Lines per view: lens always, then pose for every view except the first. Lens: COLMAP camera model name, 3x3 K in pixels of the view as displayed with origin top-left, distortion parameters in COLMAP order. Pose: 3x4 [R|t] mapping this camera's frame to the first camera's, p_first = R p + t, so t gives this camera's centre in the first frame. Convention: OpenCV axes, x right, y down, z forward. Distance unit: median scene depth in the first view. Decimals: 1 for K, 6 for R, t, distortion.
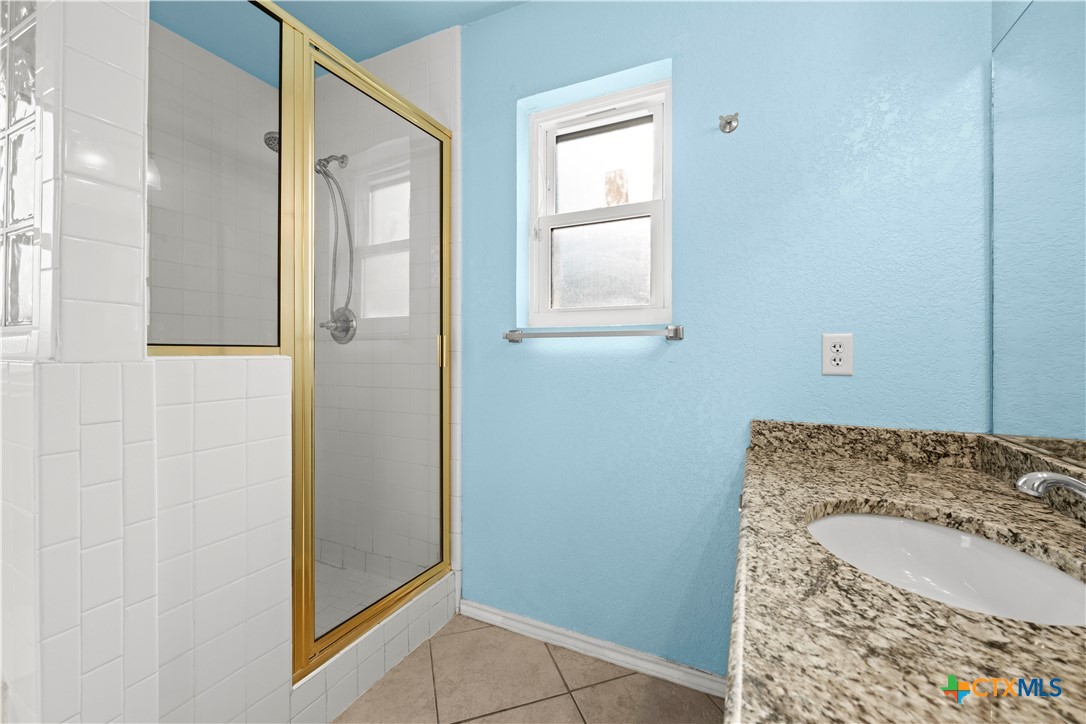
lens RADIAL K [[428.5, 0, 547.8], [0, 428.5, 354.3], [0, 0, 1]] dist [0.000570, -0.000505]
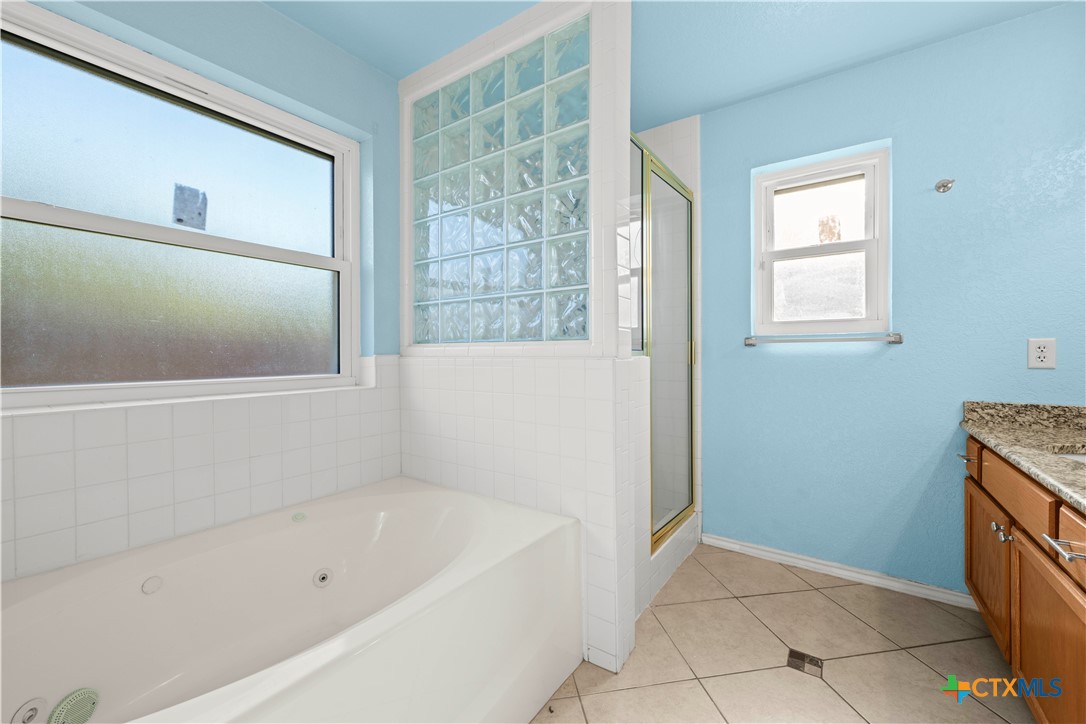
lens RADIAL K [[428.5, 0, 542.6], [0, 428.5, 359.3], [0, 0, 1]] dist [0.000570, -0.000505]
pose [[0.986067, -0.003382, -0.166312, -0.610592], [0.004648, 0.999963, 0.007225, 0.001276], [0.166281, -0.007897, 0.986047, -0.563761]]
